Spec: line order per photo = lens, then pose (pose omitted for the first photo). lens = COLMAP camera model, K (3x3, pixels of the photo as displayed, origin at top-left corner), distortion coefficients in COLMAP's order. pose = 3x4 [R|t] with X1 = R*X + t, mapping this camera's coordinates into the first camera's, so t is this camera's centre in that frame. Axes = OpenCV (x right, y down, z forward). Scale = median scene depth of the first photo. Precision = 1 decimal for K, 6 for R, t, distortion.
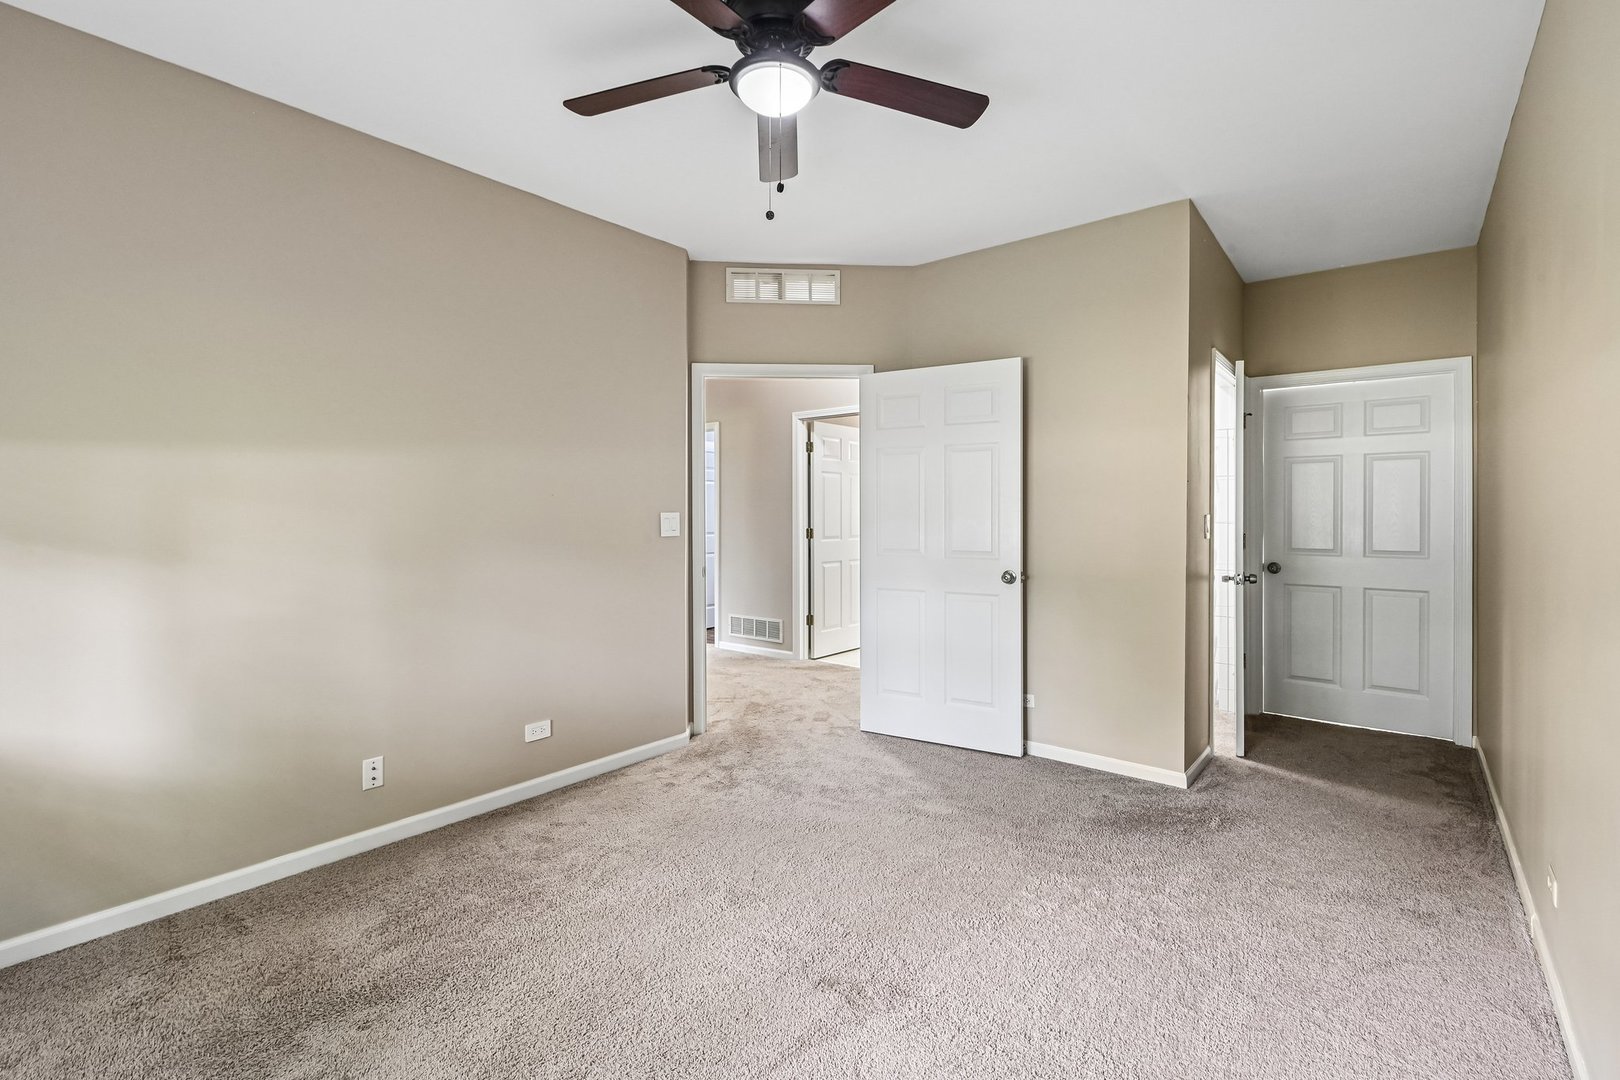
lens RADIAL K [[739.2, 0, 811.7], [0, 739.2, 511.8], [0, 0, 1]] dist [-0.001076, -0.000684]
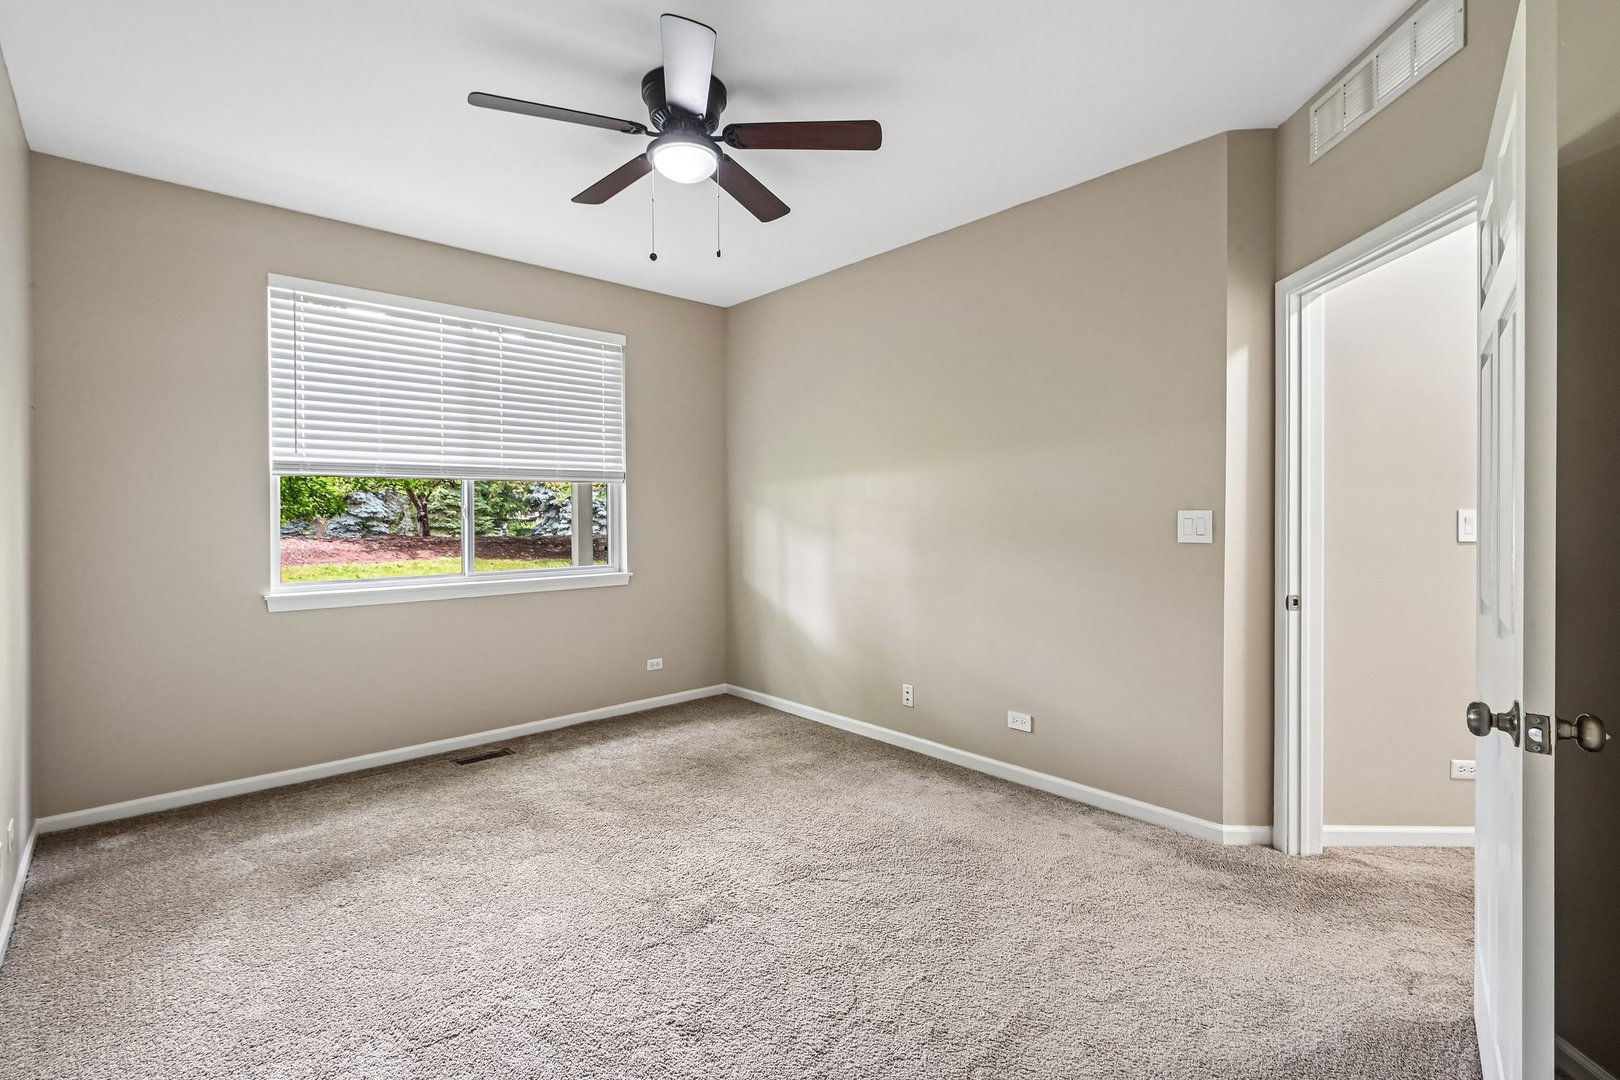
lens RADIAL K [[739.2, 0, 811.7], [0, 739.2, 511.8], [0, 0, 1]] dist [-0.001076, -0.000684]
pose [[-0.154324, 0.001367, -0.988019, 0.690941], [0.002599, 0.999996, 0.000977, 0.000663], [0.988017, -0.002417, -0.154327, 0.862578]]
